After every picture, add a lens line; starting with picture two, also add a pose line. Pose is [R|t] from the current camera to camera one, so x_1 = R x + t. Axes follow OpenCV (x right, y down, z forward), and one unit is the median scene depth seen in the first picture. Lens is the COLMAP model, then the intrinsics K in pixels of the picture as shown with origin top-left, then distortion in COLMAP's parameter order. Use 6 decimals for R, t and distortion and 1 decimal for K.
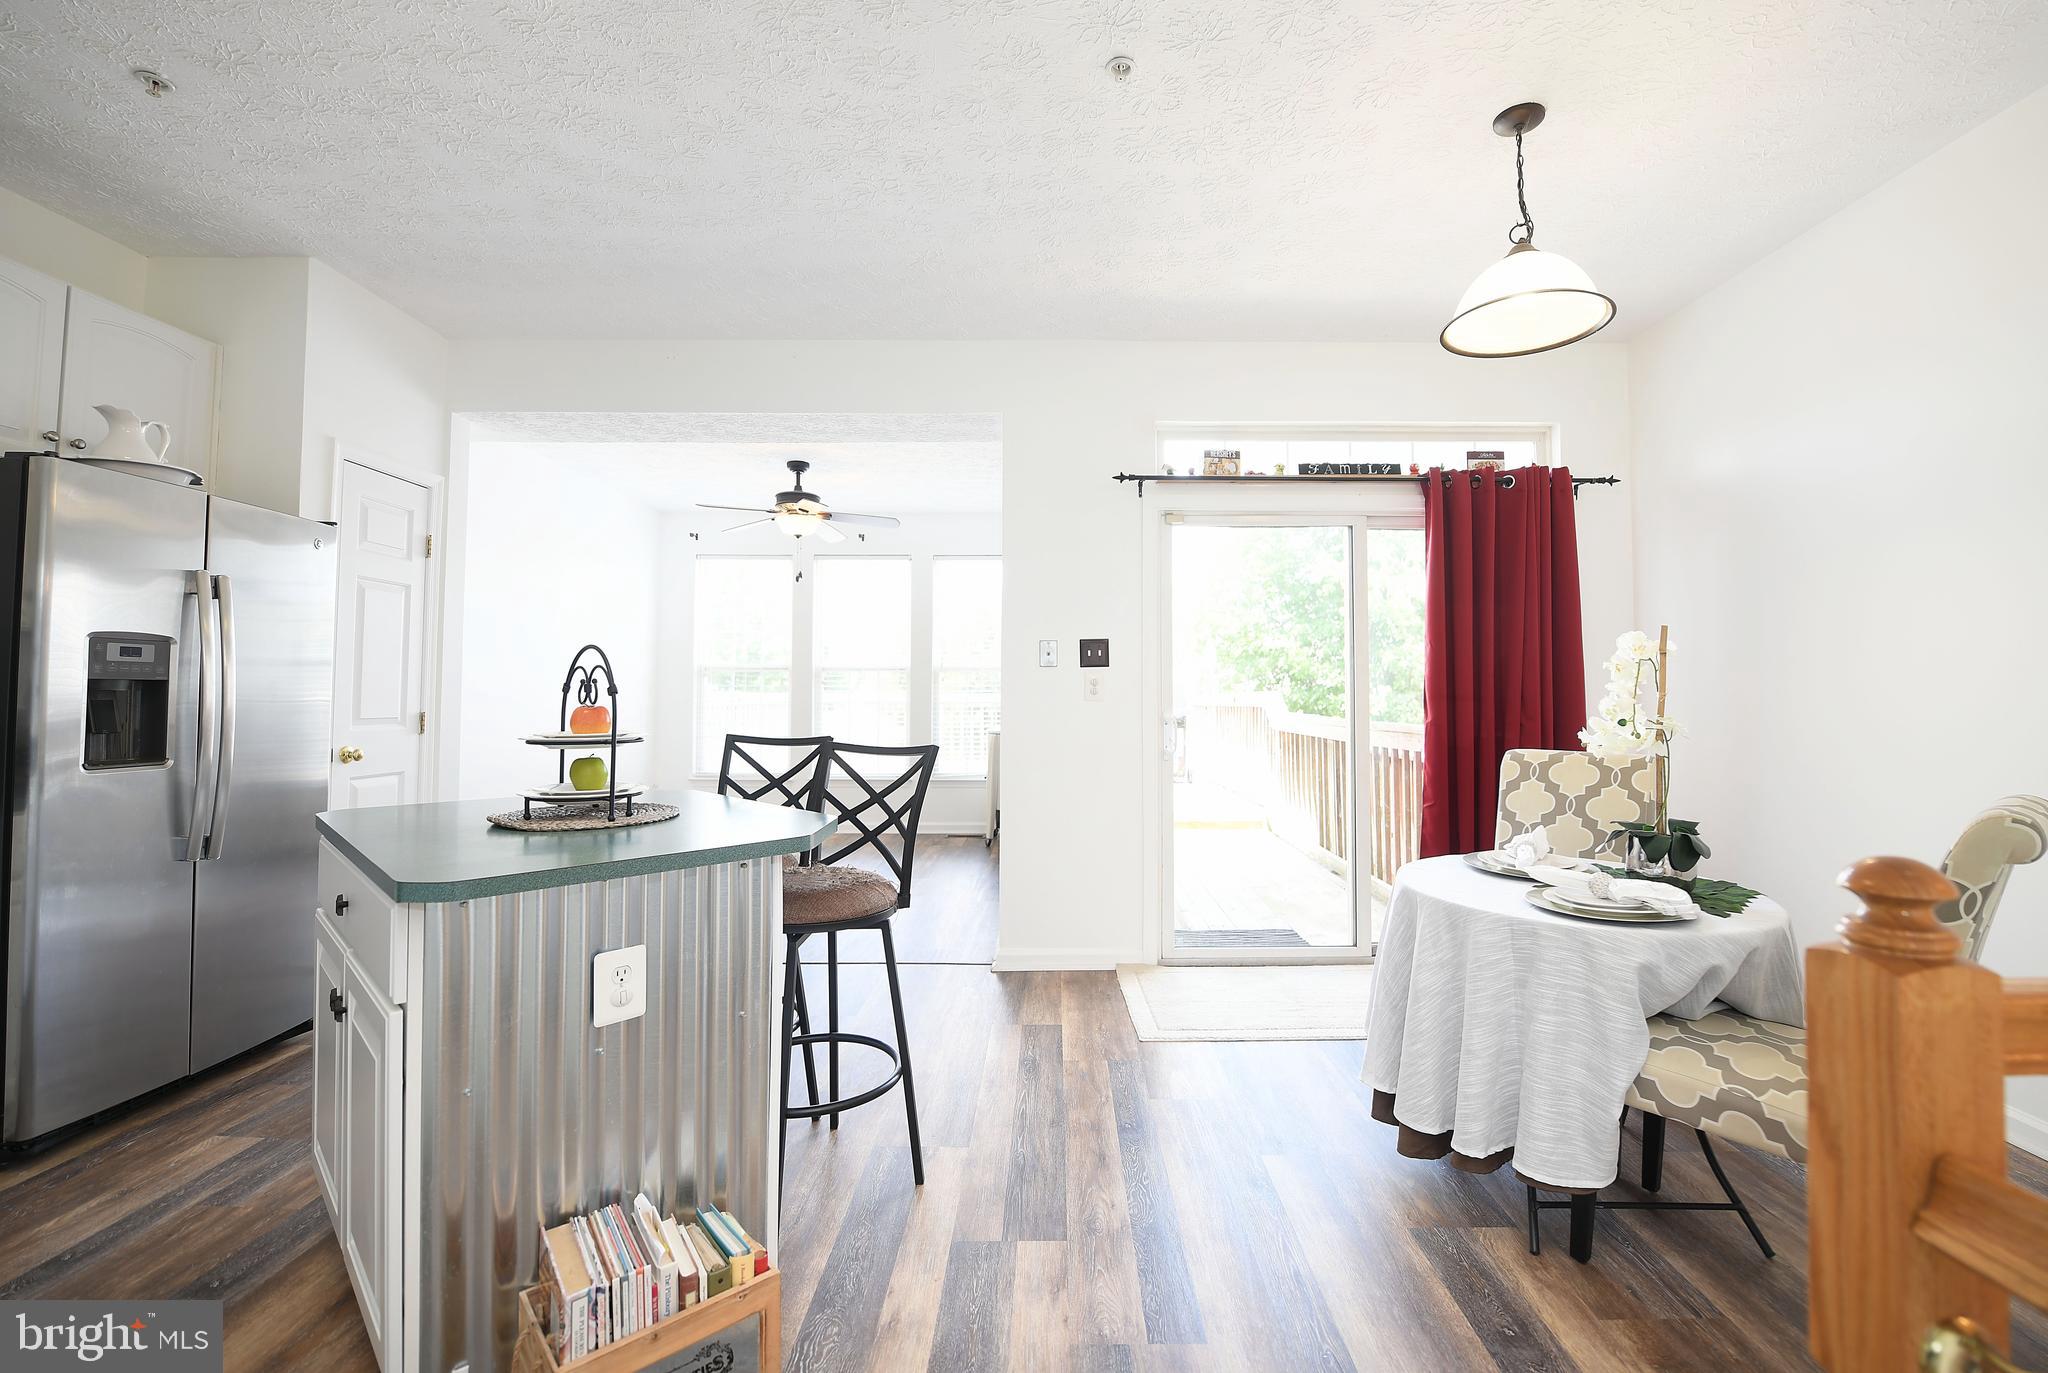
lens RADIAL K [[862.1, 0, 1035.3], [0, 862.1, 666.1], [0, 0, 1]] dist [-0.013443, 0.000216]
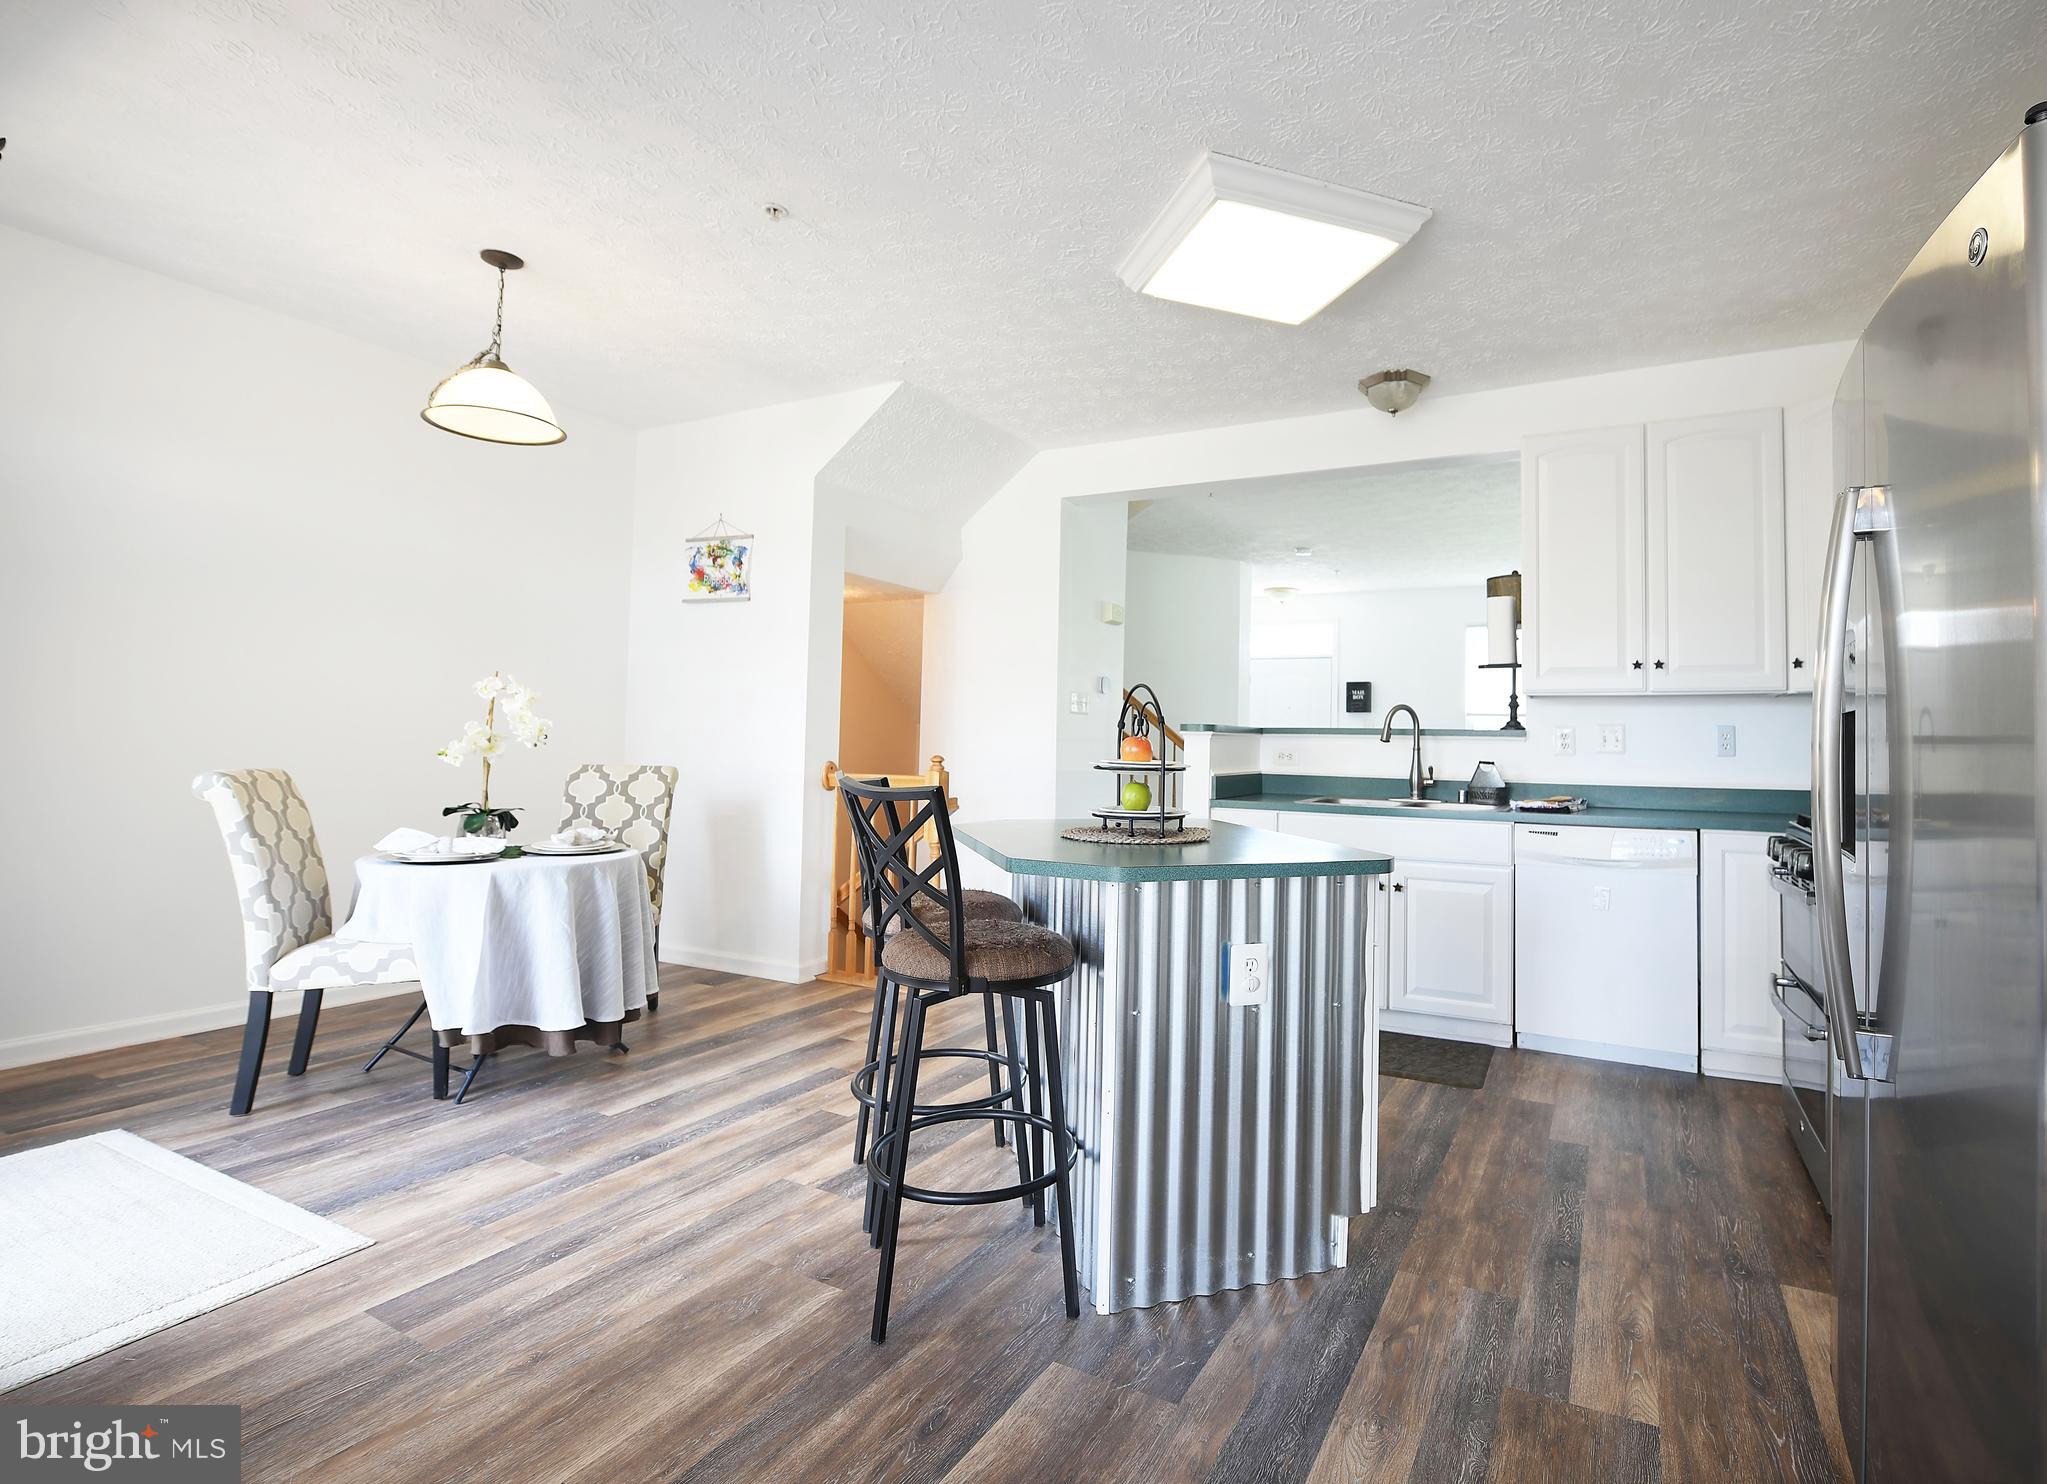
lens RADIAL K [[976.7, 0, 1154.7], [0, 976.7, 707.8], [0, 0, 1]] dist [-0.013054, -0.001186]
pose [[-0.908569, -0.002807, 0.417725, -0.928001], [-0.032168, 0.997478, -0.063264, 0.073280], [-0.416494, -0.070917, -0.906368, 1.861063]]
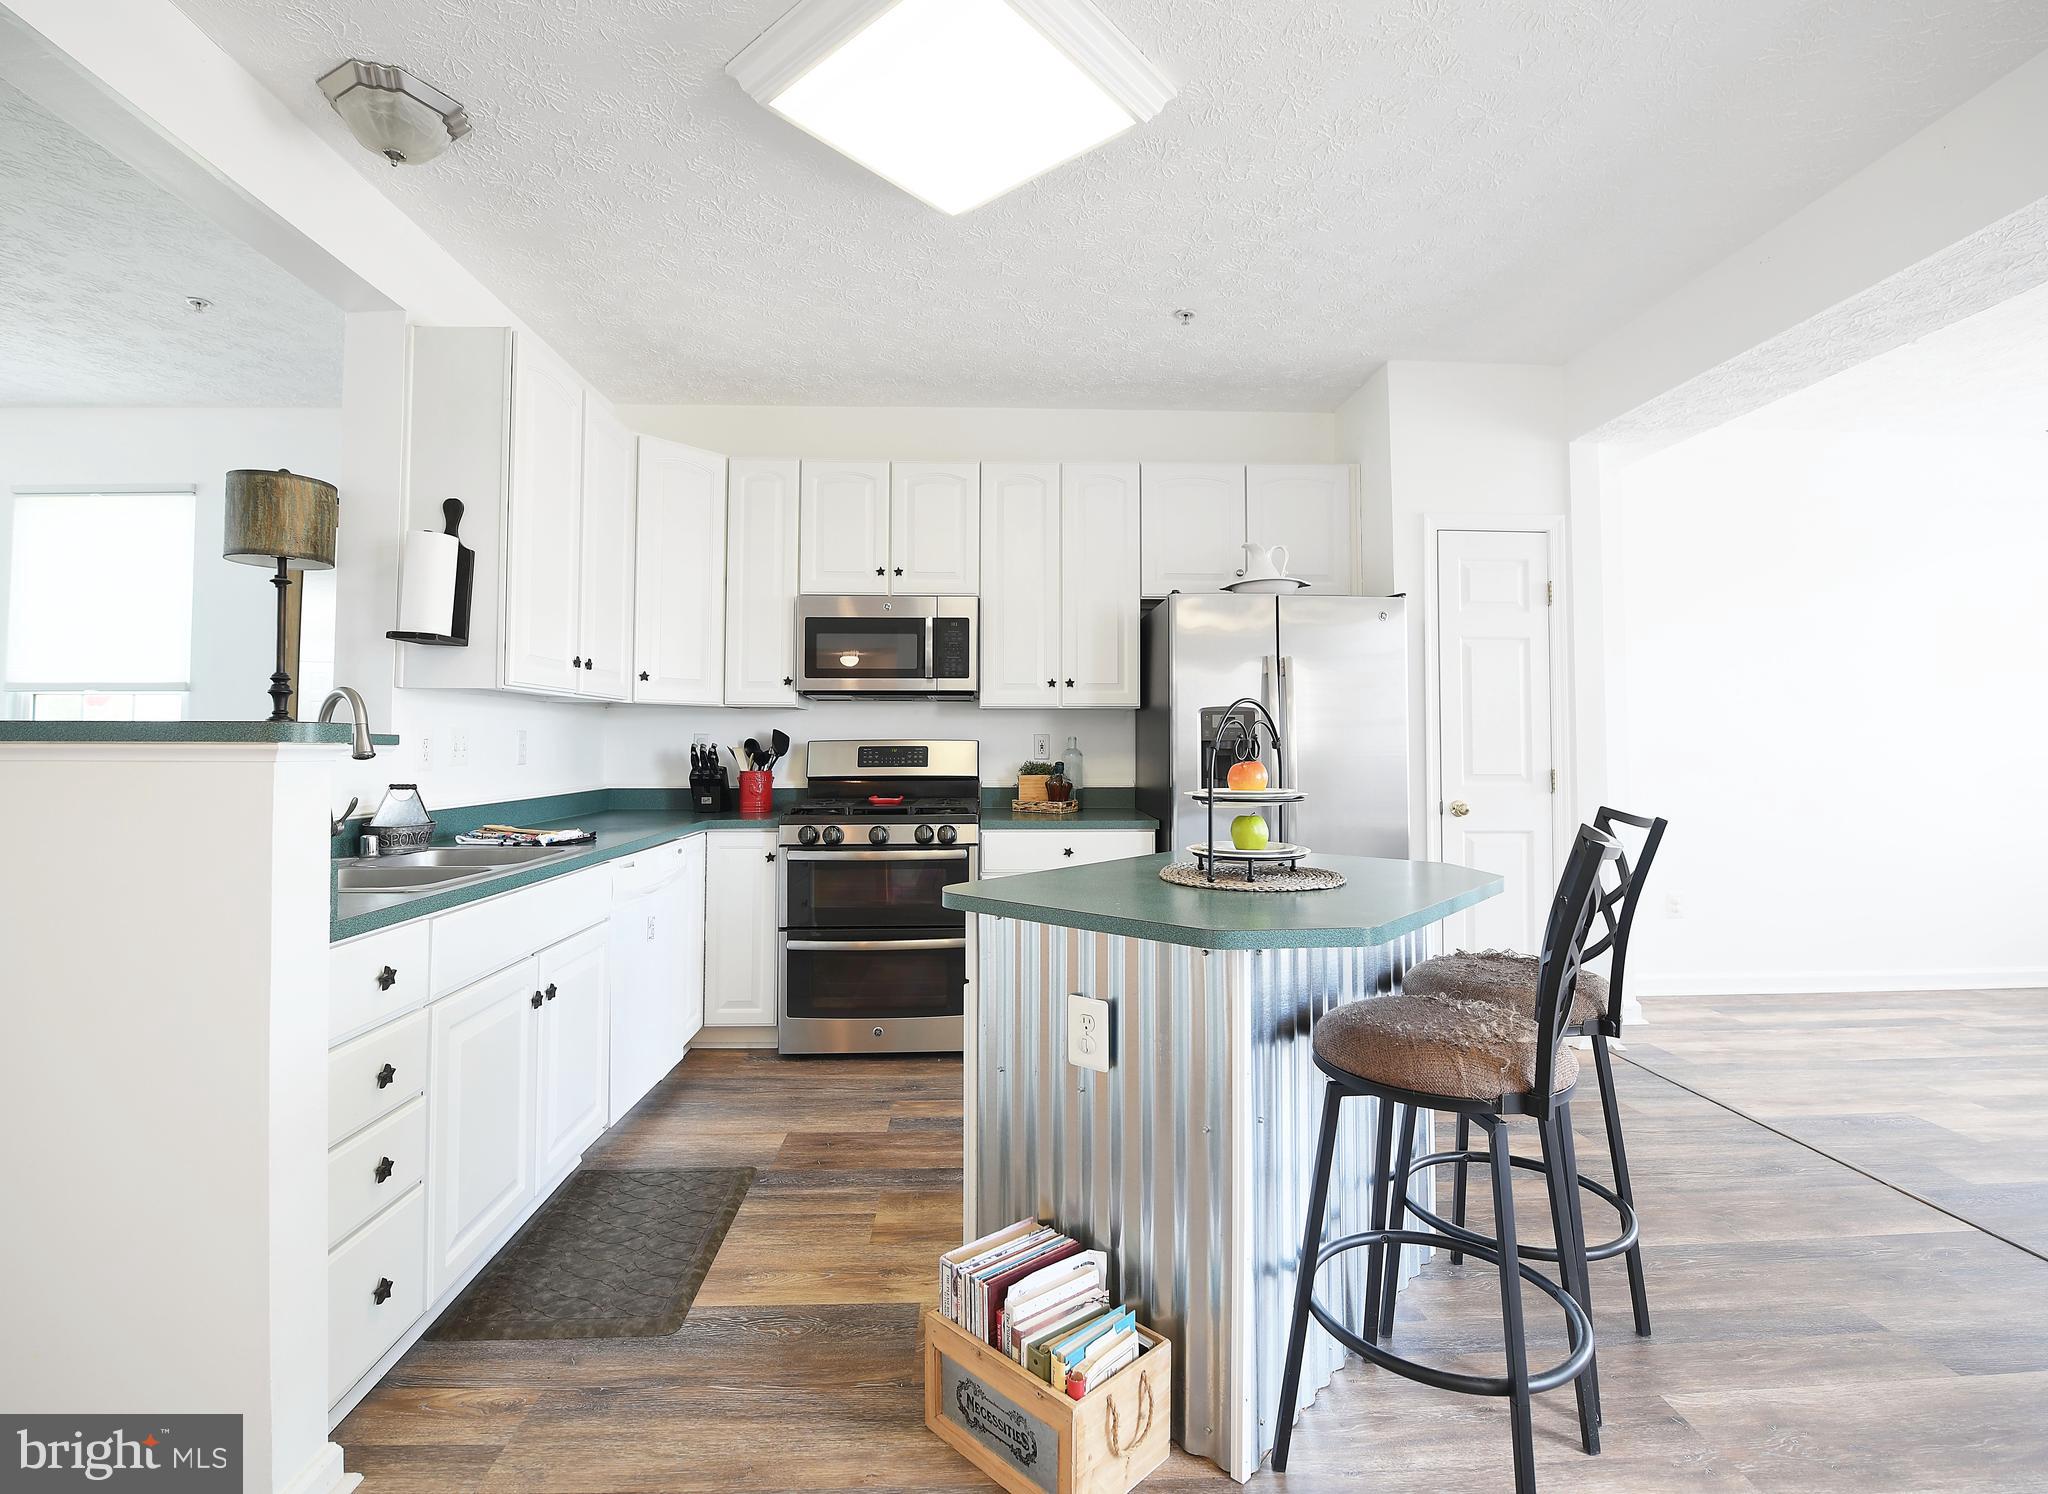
lens RADIAL K [[930.0, 0, 1027.9], [0, 930.0, 709.8], [0, 0, 1]] dist [-0.013546, -0.002735]
pose [[0.063880, -0.045770, -0.996907, 0.434397], [0.033401, 0.998486, -0.043702, 0.021780], [0.997398, -0.030506, 0.065312, 0.590999]]
